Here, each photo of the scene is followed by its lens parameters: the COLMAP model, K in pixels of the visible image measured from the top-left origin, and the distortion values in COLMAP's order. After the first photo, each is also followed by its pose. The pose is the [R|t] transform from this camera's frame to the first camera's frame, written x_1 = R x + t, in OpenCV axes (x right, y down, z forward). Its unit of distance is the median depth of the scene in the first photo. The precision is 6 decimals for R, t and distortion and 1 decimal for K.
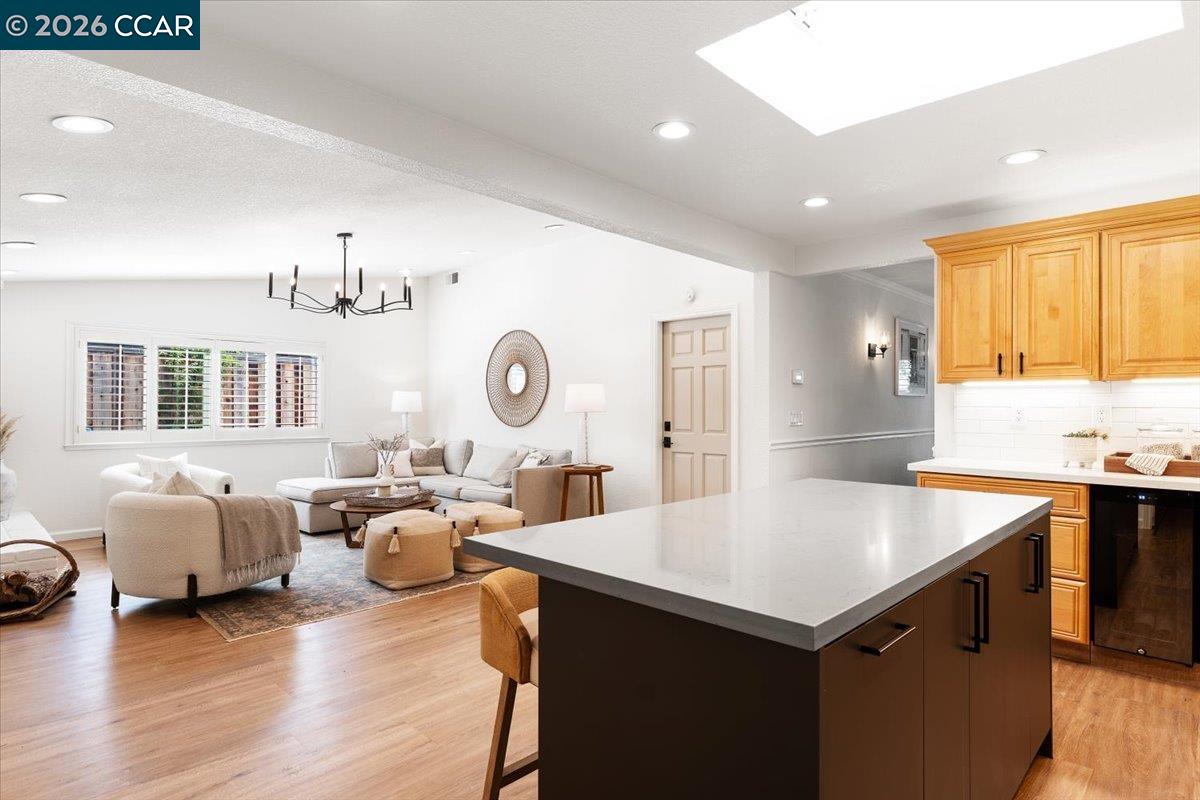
lens RADIAL K [[646.6, 0, 600.2], [0, 646.6, 406.3], [0, 0, 1]] dist [-0.003182, -0.001028]
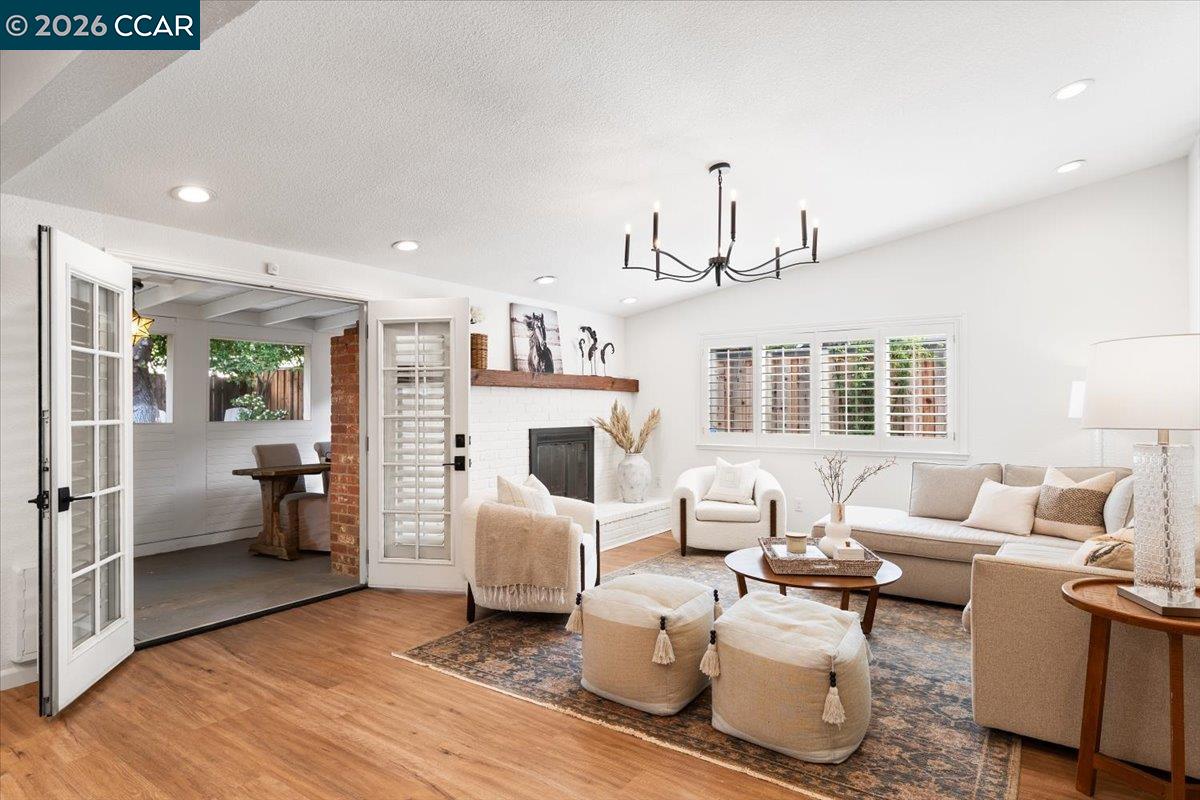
lens RADIAL K [[646.6, 0, 592.5], [0, 646.6, 405.7], [0, 0, 1]] dist [-0.003182, -0.001028]
pose [[0.154872, -0.009898, -0.987885, 0.277917], [0.003248, 0.999950, -0.009509, 0.004012], [0.987929, -0.001736, 0.154897, 0.760857]]
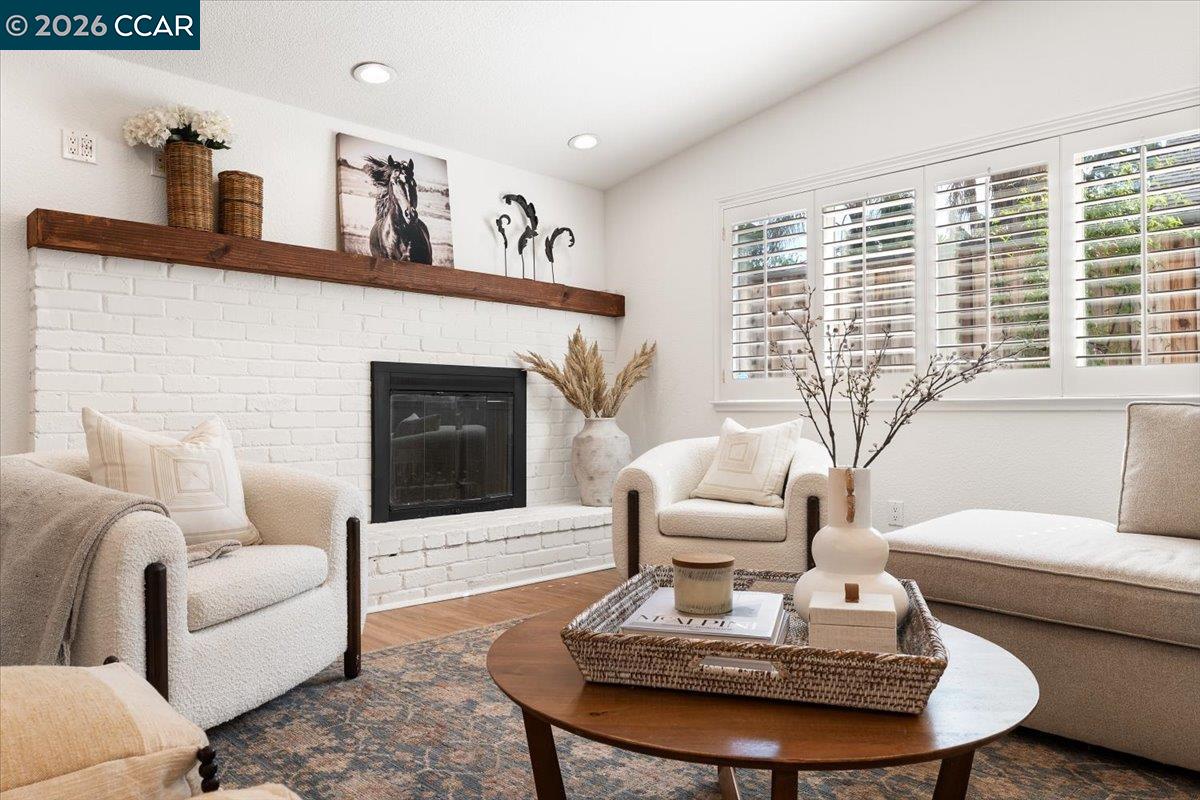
lens RADIAL K [[794.1, 0, 604.0], [0, 794.1, 402.3], [0, 0, 1]] dist [0.008021, 0.006878]
pose [[-0.005875, -0.020487, -0.999773, -0.086986], [0.001999, 0.999788, -0.020499, 0.085935], [0.999981, -0.002119, -0.005832, 1.046173]]
